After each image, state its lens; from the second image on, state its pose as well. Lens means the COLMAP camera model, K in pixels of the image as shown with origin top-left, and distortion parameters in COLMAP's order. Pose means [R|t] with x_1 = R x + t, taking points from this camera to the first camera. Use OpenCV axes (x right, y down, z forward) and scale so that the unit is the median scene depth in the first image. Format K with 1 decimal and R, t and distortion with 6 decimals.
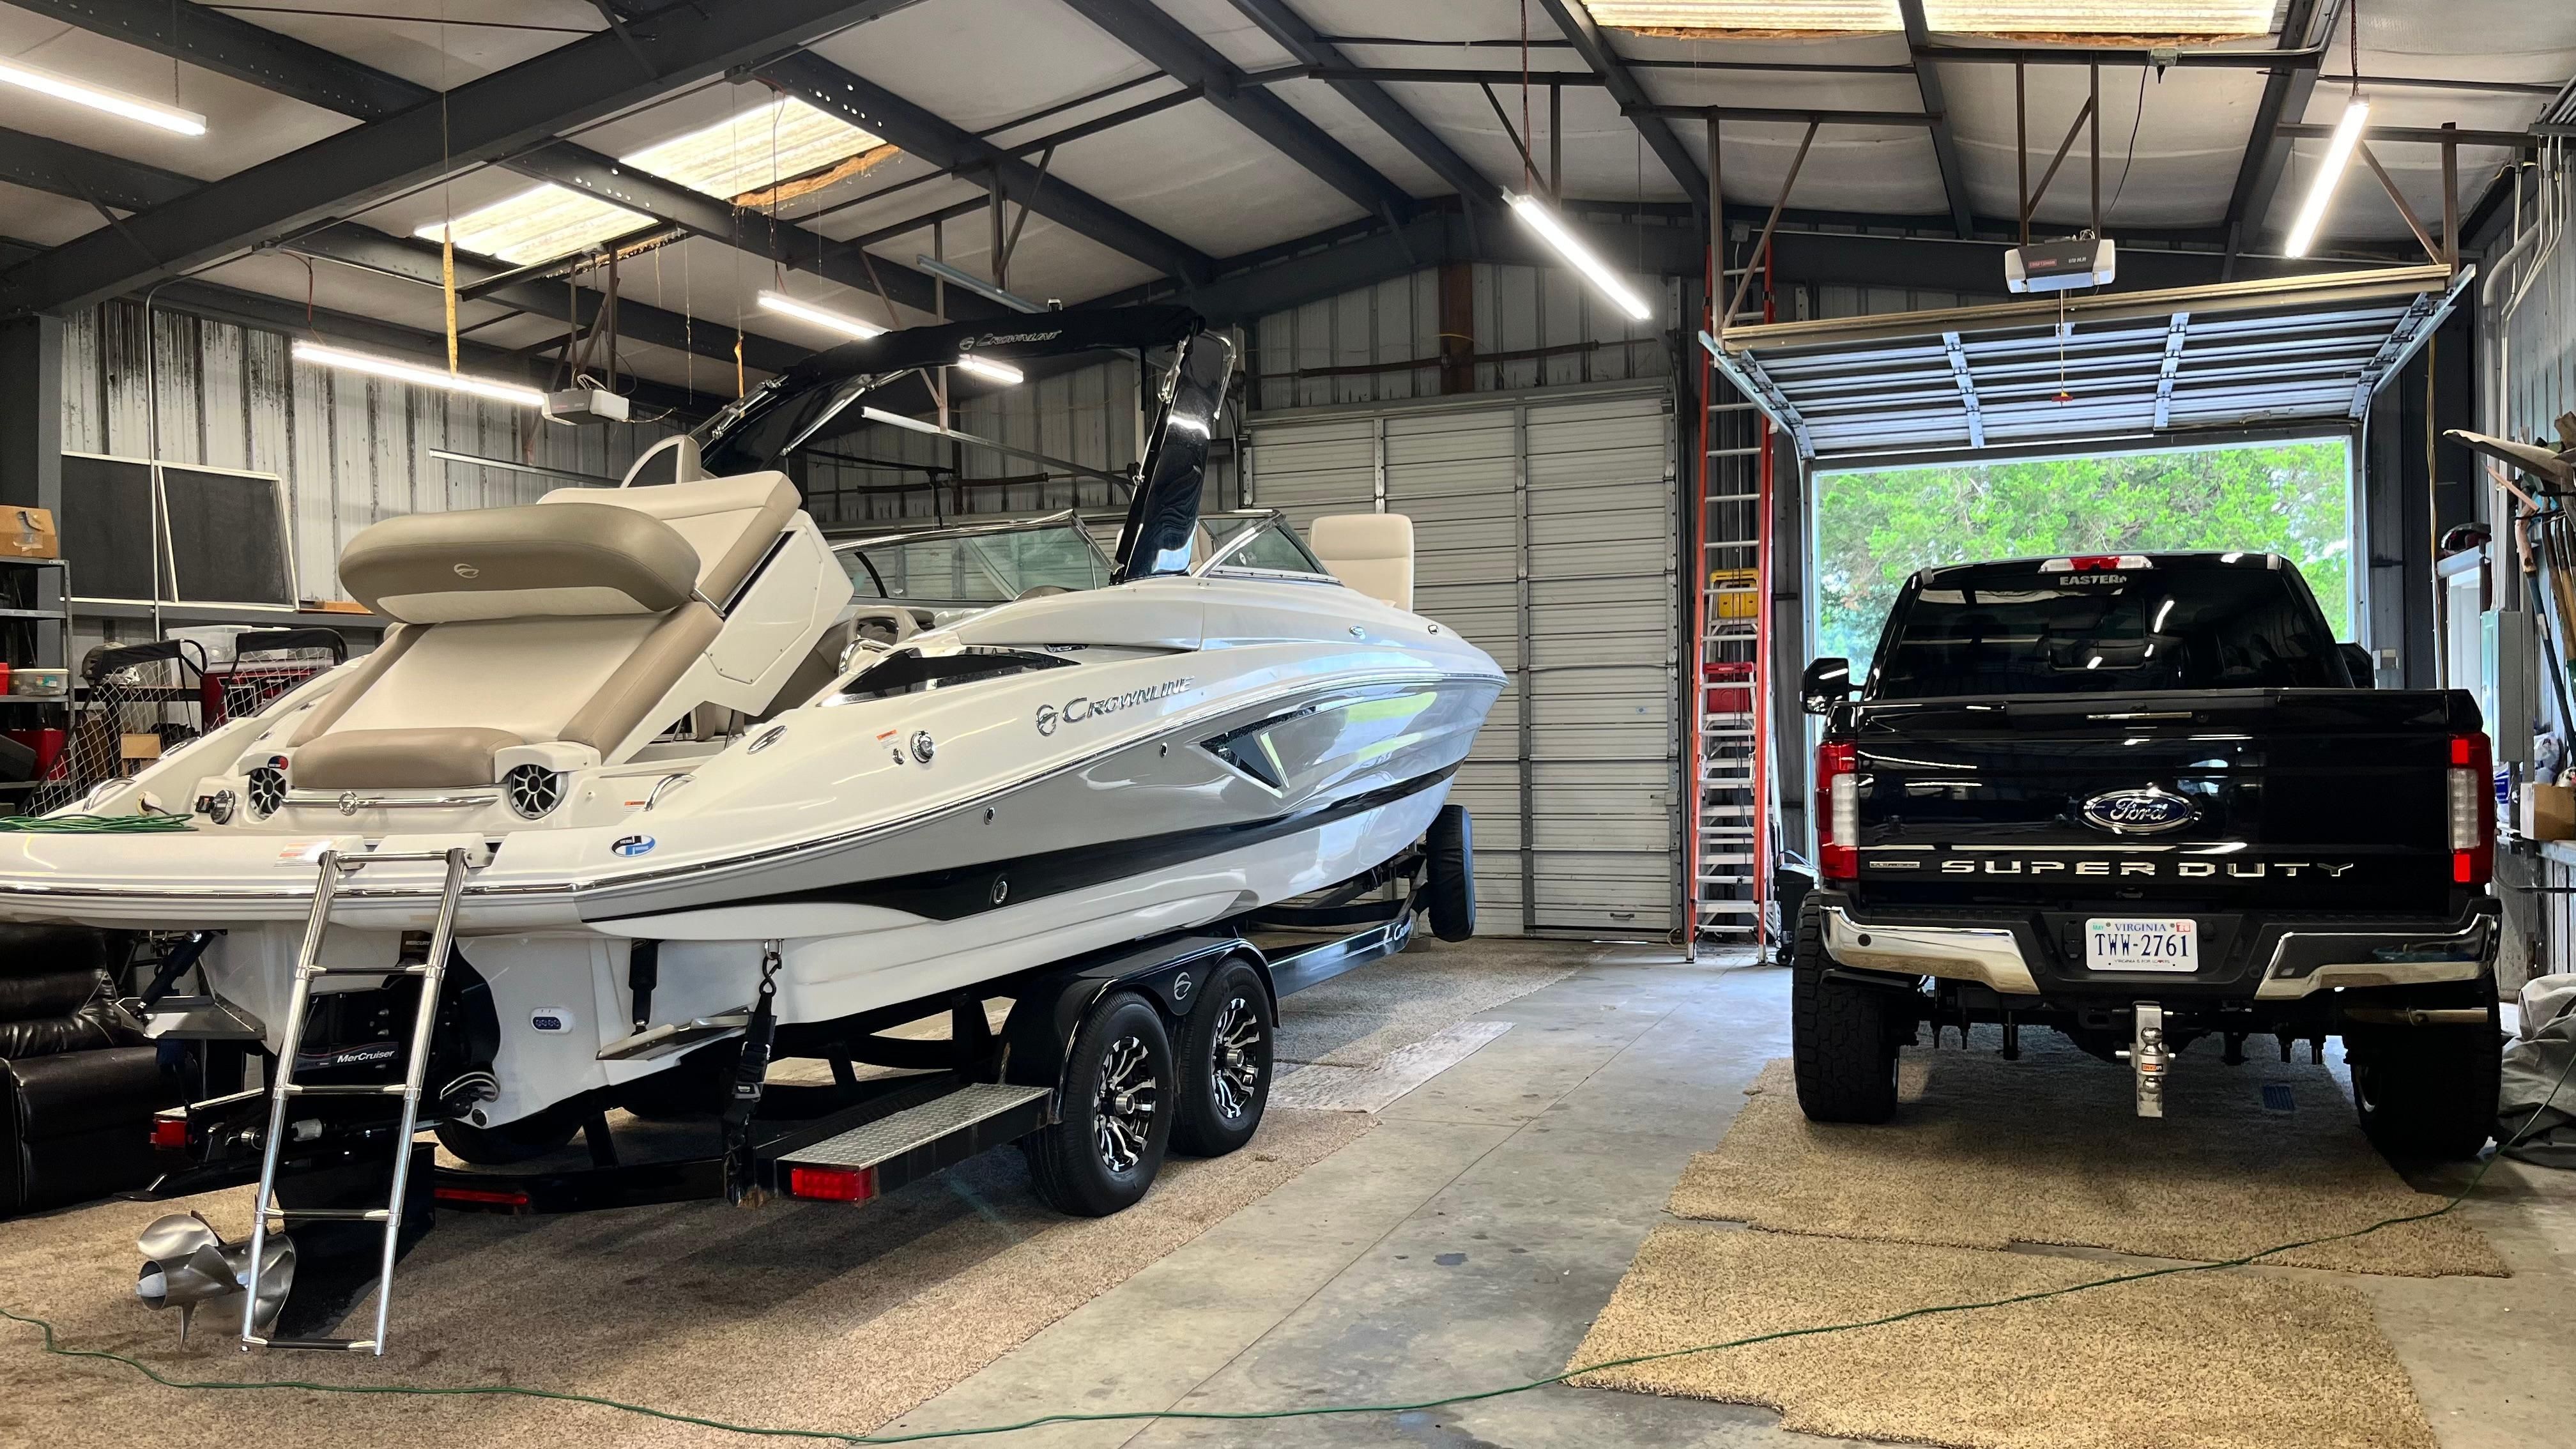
lens RADIAL K [[1956.5, 0, 1355.0], [0, 1956.5, 756.8], [0, 0, 1]] dist [0.015994, -0.009192]
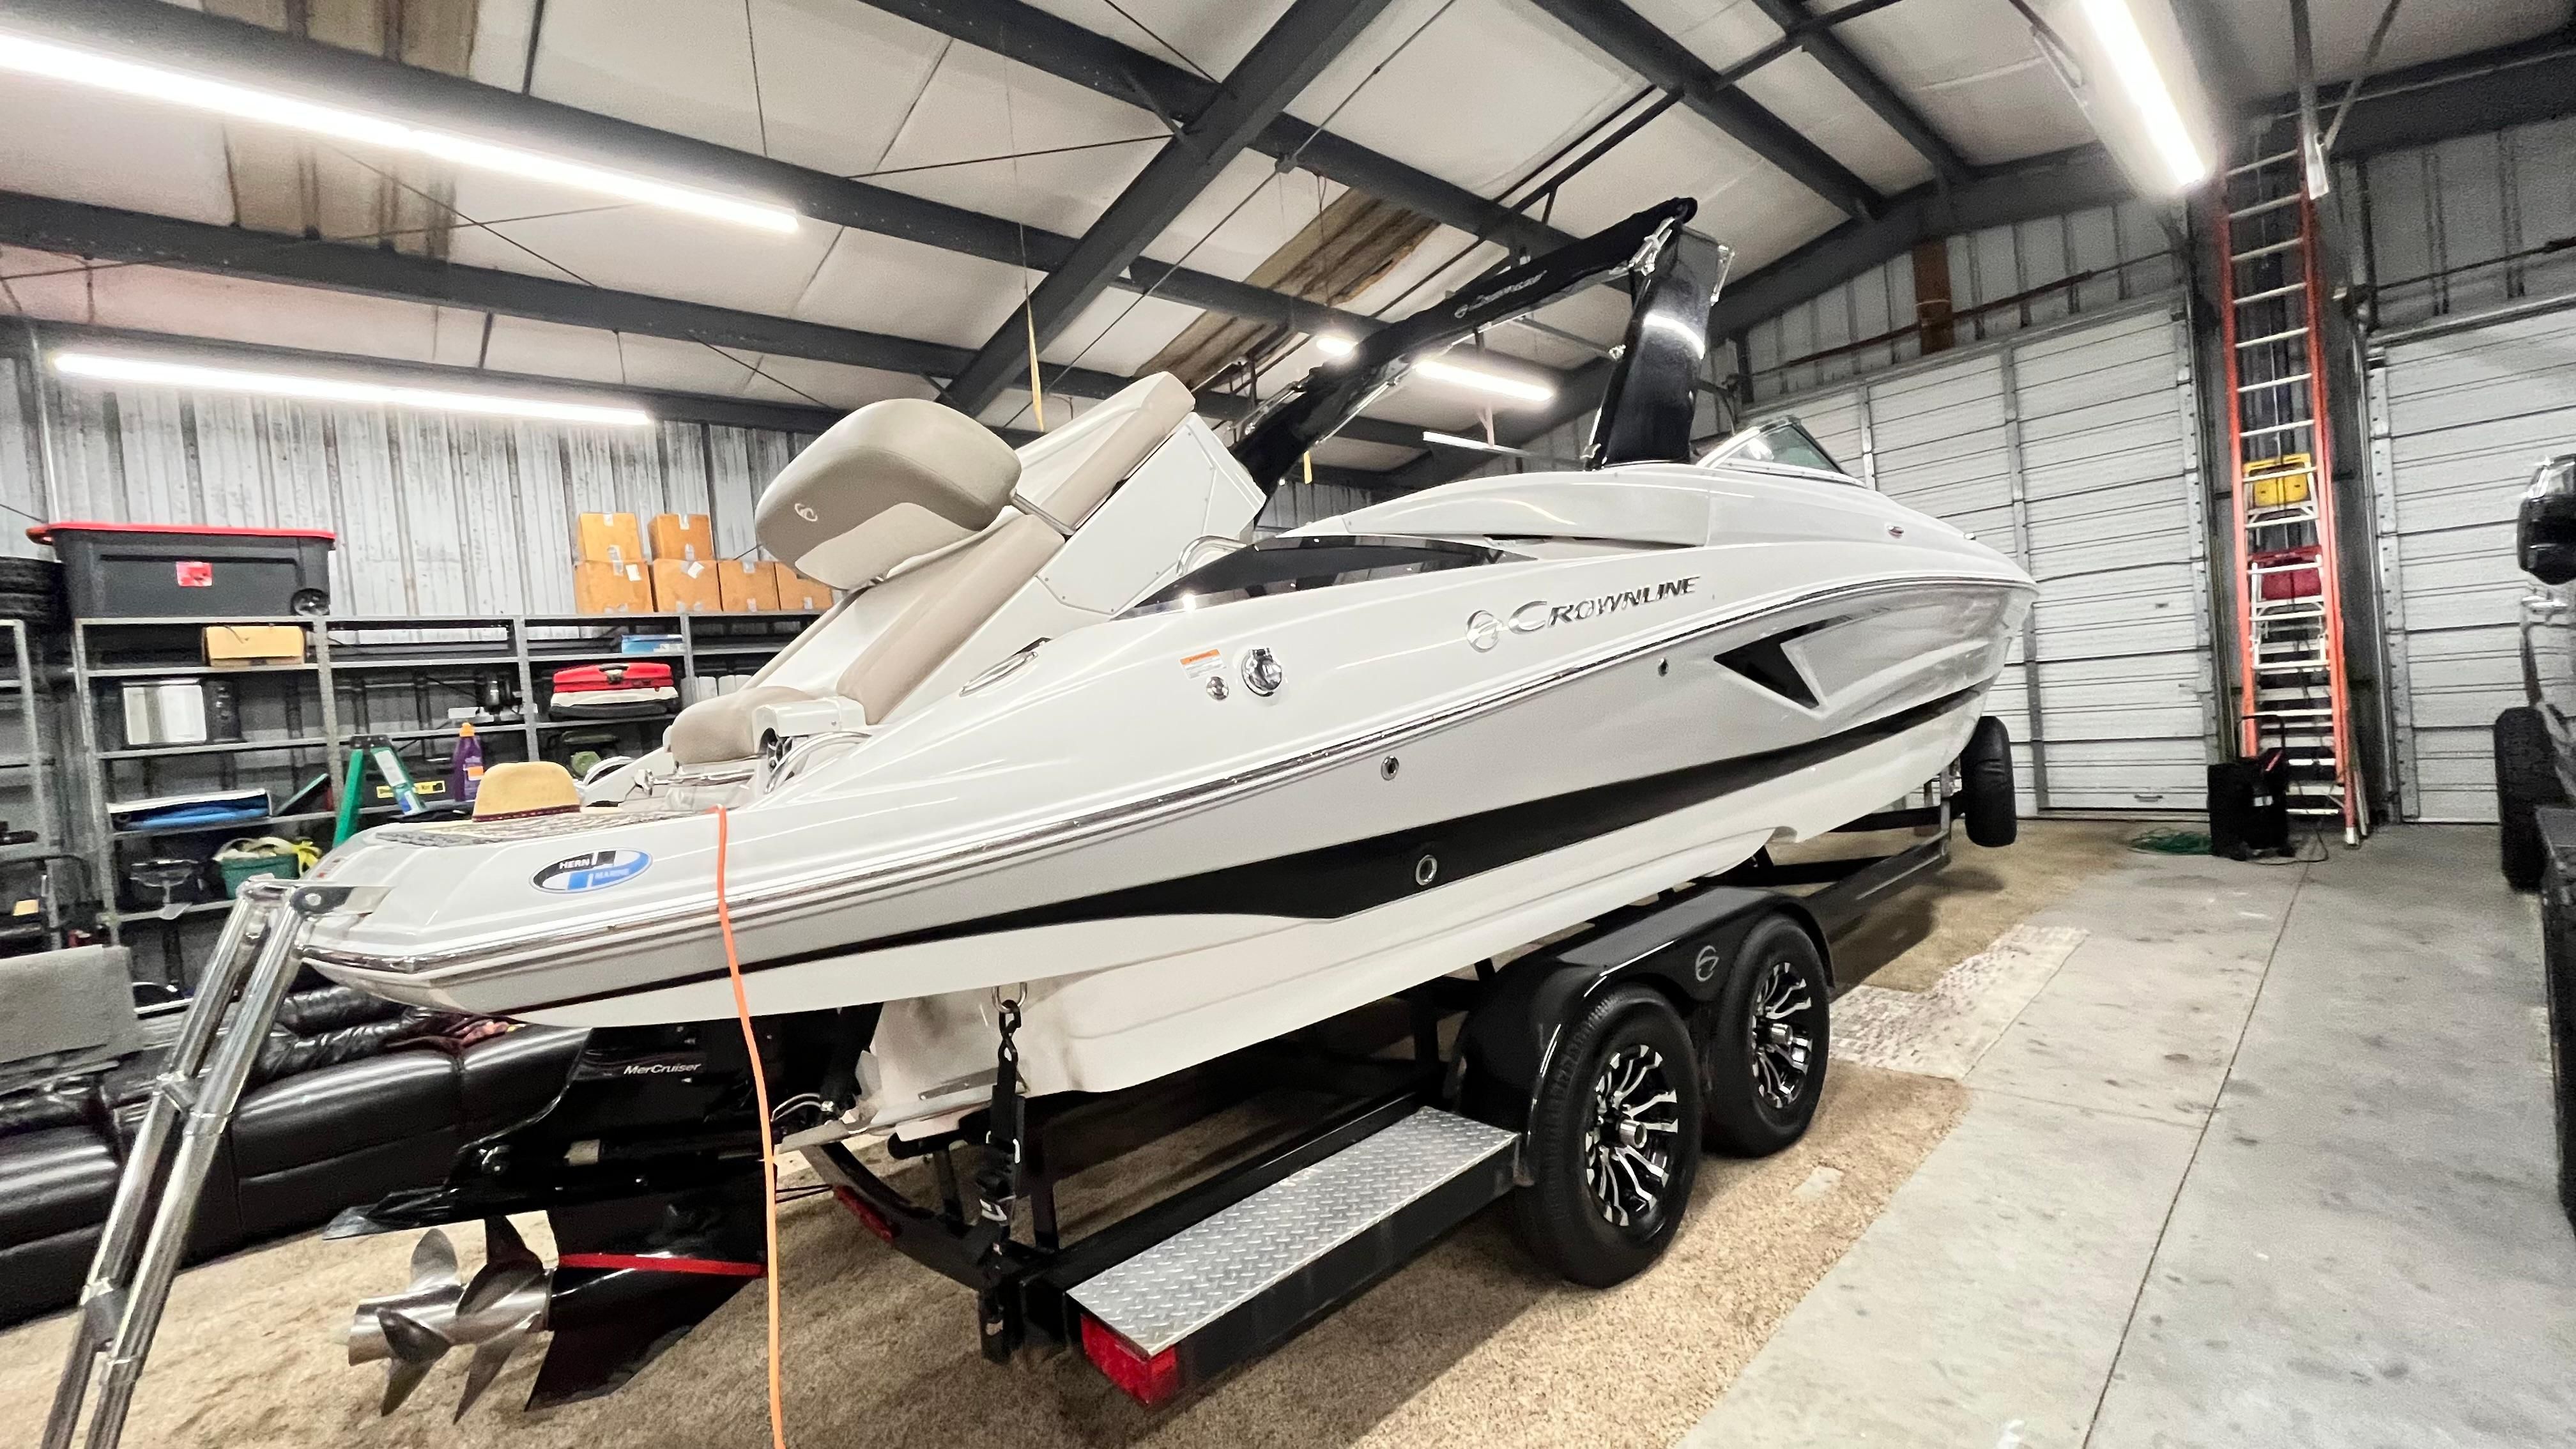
lens RADIAL K [[1033.4, 0, 1277.8], [0, 1033.4, 719.4], [0, 0, 1]] dist [-0.005874, 0.000150]
pose [[0.882223, -0.058275, -0.467212, -0.042542], [0.066845, 0.997762, 0.001771, 0.009803], [0.466063, -0.032793, 0.884144, 0.577376]]
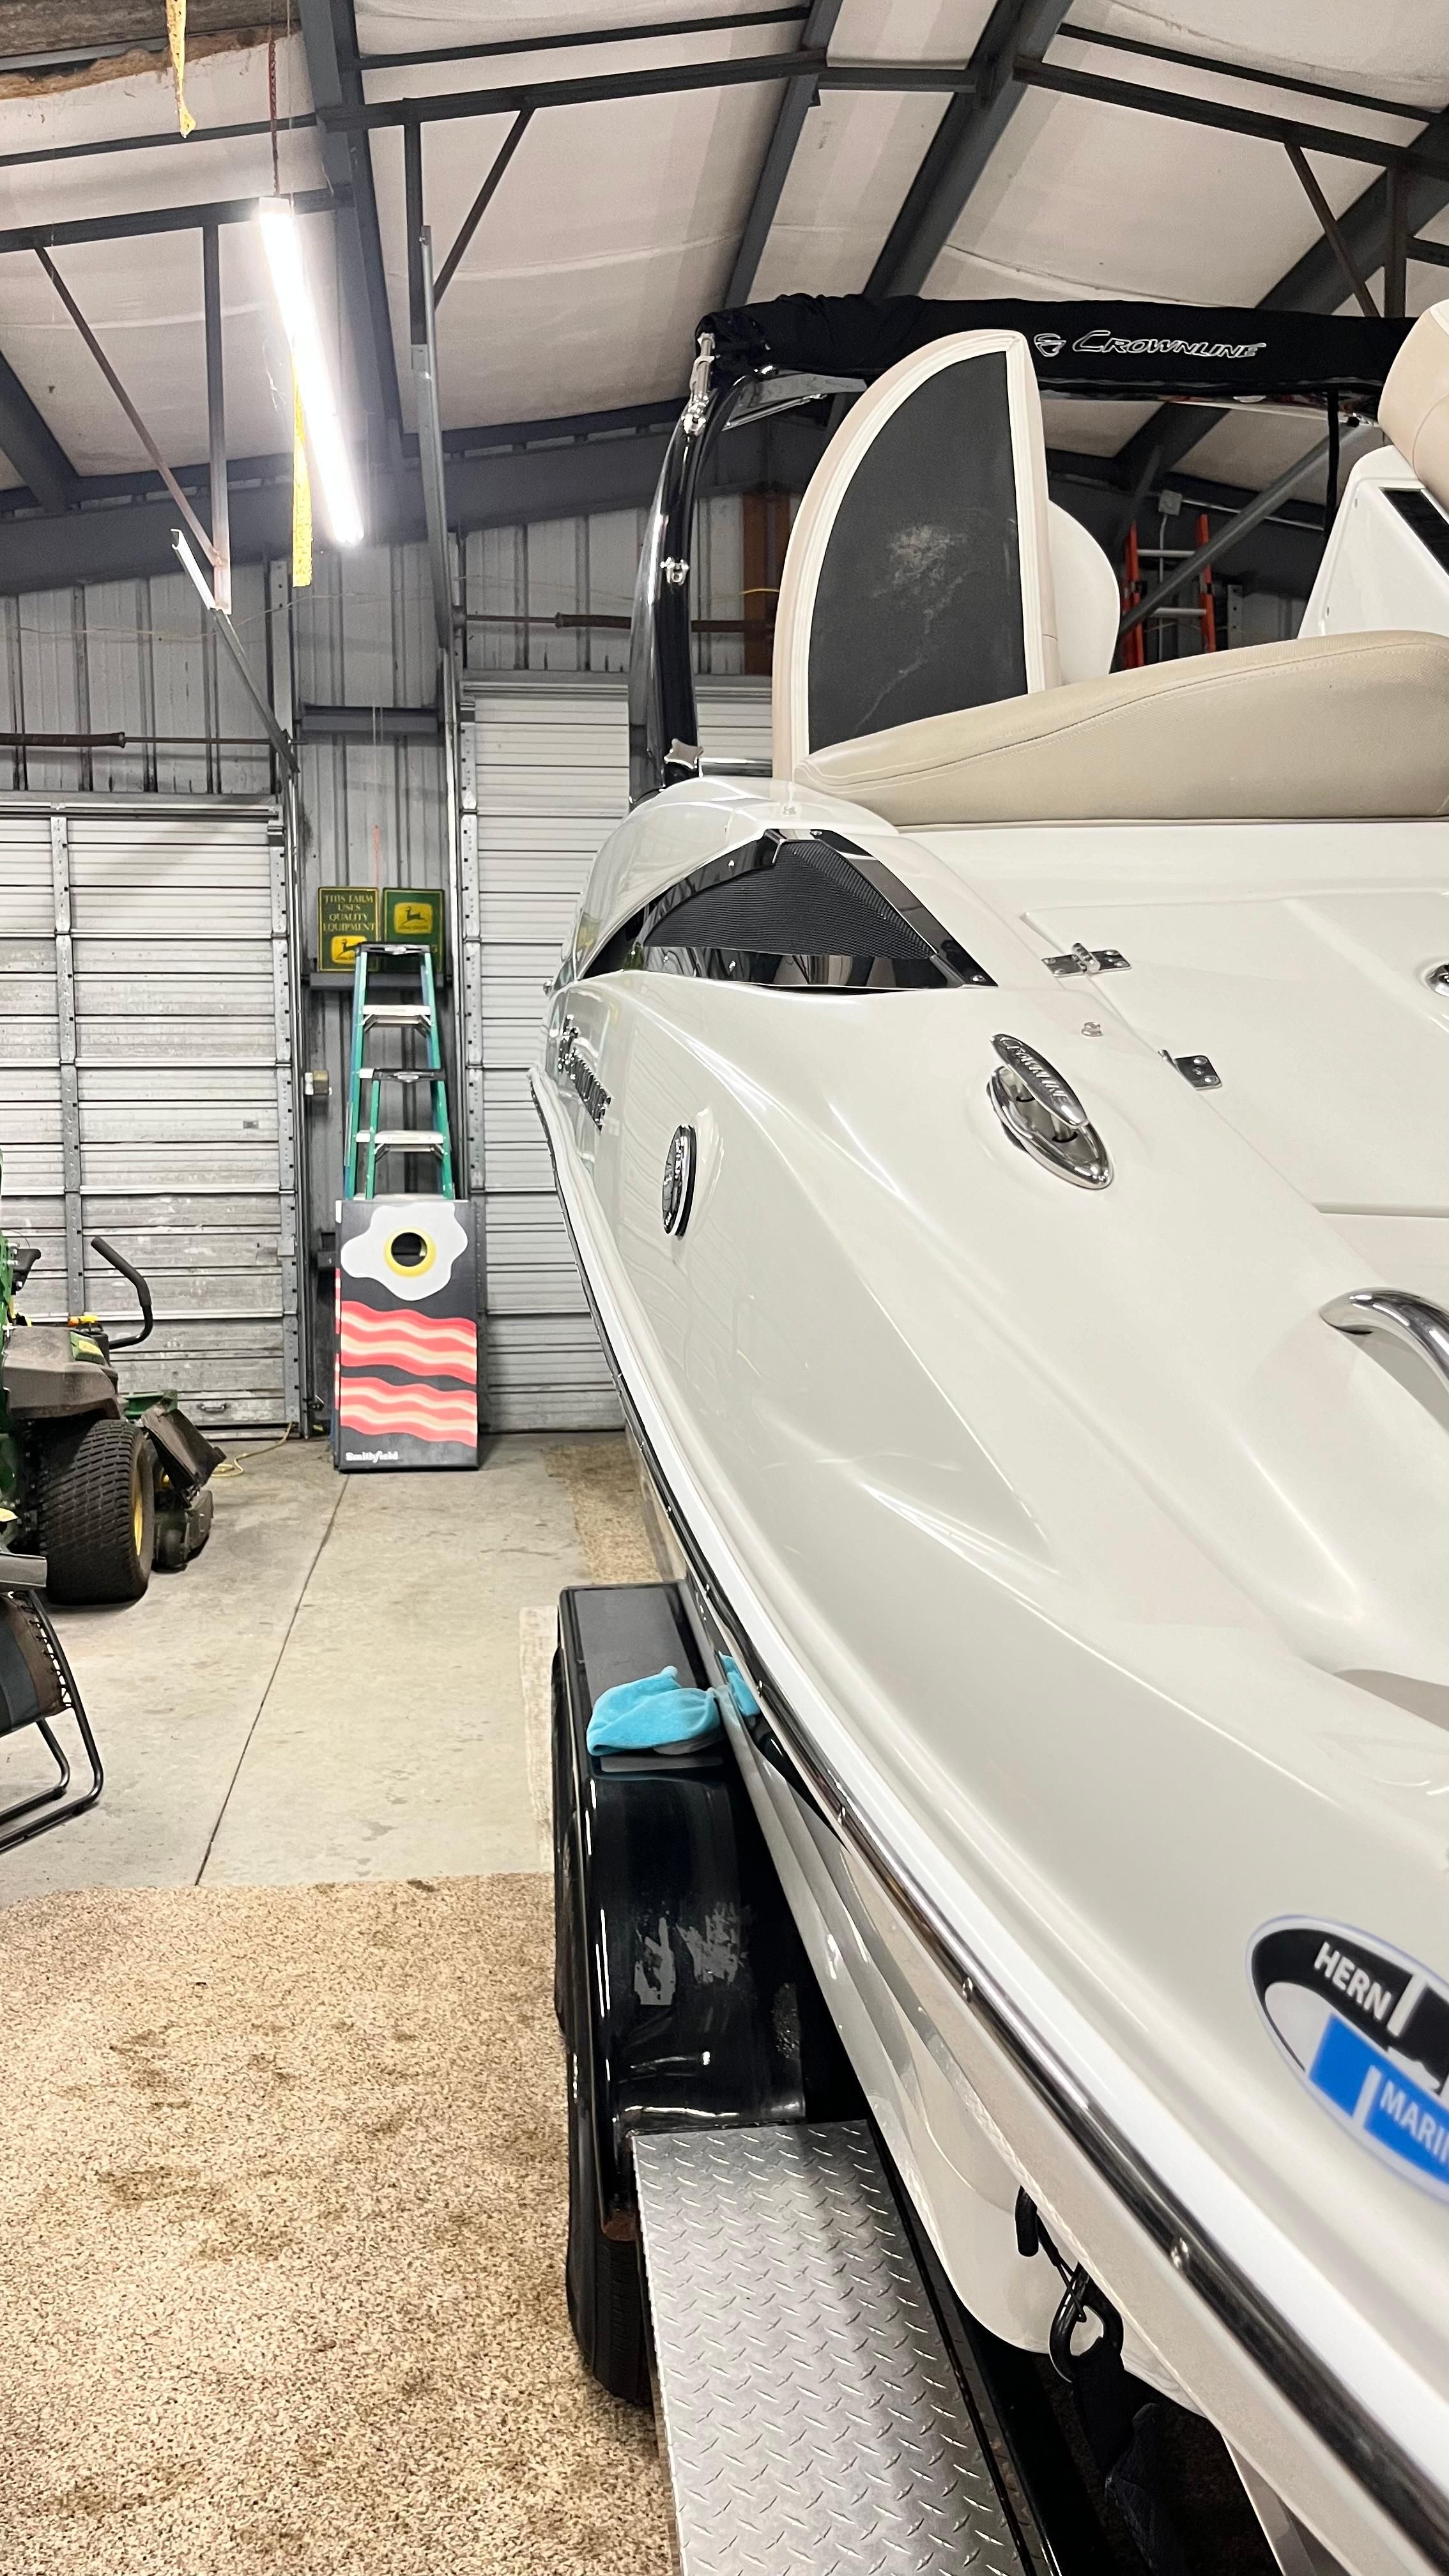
lens RADIAL K [[1956.5, 0, 730.5], [0, 1956.5, 1286.7], [0, 0, 1]] dist [0.015994, -0.009192]
pose [[0.891668, -0.023349, 0.452088, -0.601518], [-0.001748, 0.998484, 0.055018, -0.005265], [-0.452687, -0.049848, 0.890275, 0.752927]]
